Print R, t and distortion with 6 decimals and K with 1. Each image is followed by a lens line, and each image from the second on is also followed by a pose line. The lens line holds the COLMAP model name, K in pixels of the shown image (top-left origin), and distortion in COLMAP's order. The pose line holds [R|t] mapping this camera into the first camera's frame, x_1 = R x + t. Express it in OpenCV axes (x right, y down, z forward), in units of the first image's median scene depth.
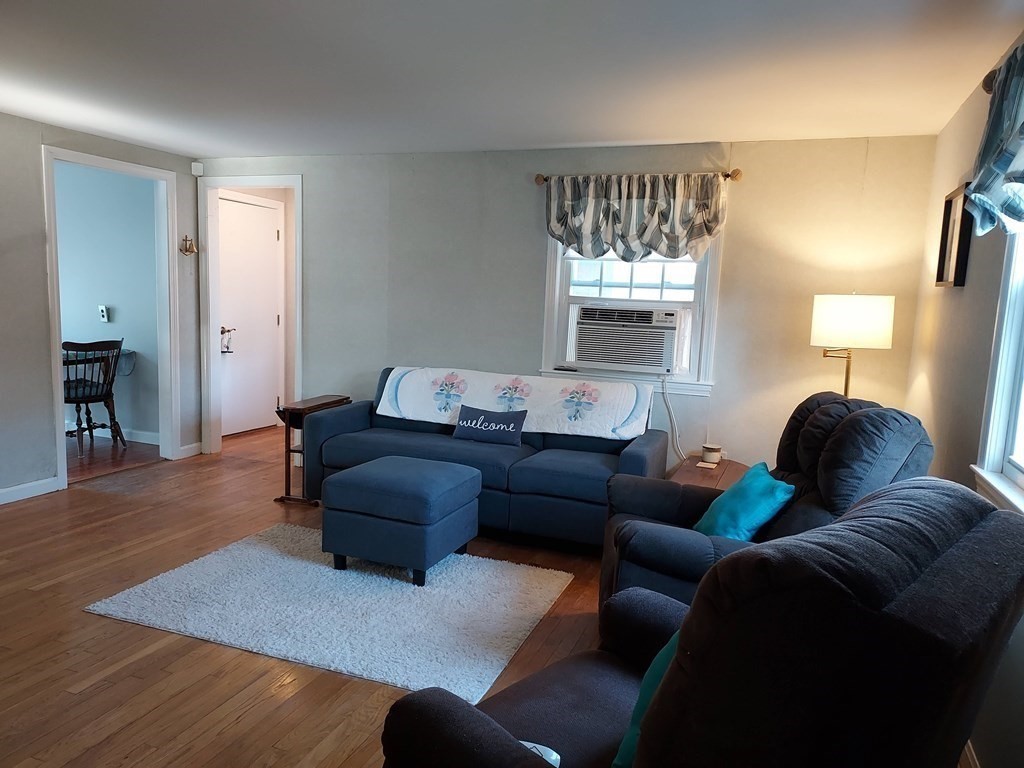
lens RADIAL K [[724.1, 0, 512.5], [0, 724.1, 389.6], [0, 0, 1]] dist [0.043275, -0.002041]
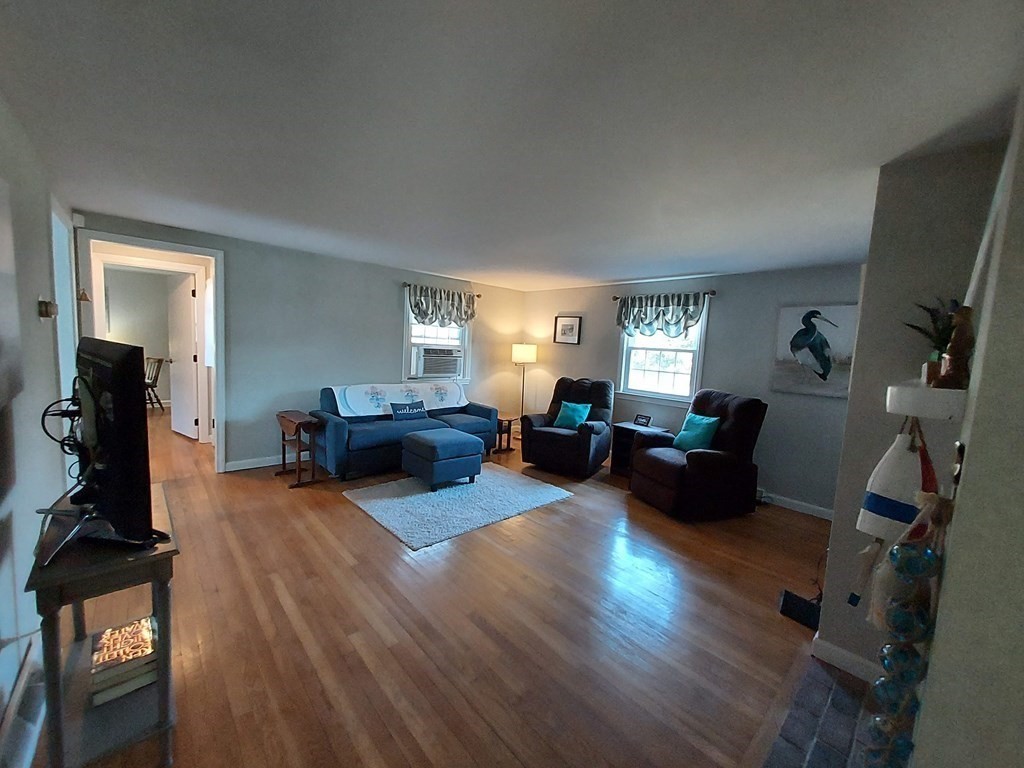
lens RADIAL K [[392.8, 0, 509.4], [0, 392.8, 381.0], [0, 0, 1]] dist [0.005892, 0.000503]
pose [[0.462406, -0.092875, 0.881791, -0.827252], [0.083491, 0.994641, 0.060979, -0.071448], [-0.882729, 0.045425, 0.467682, 0.268197]]
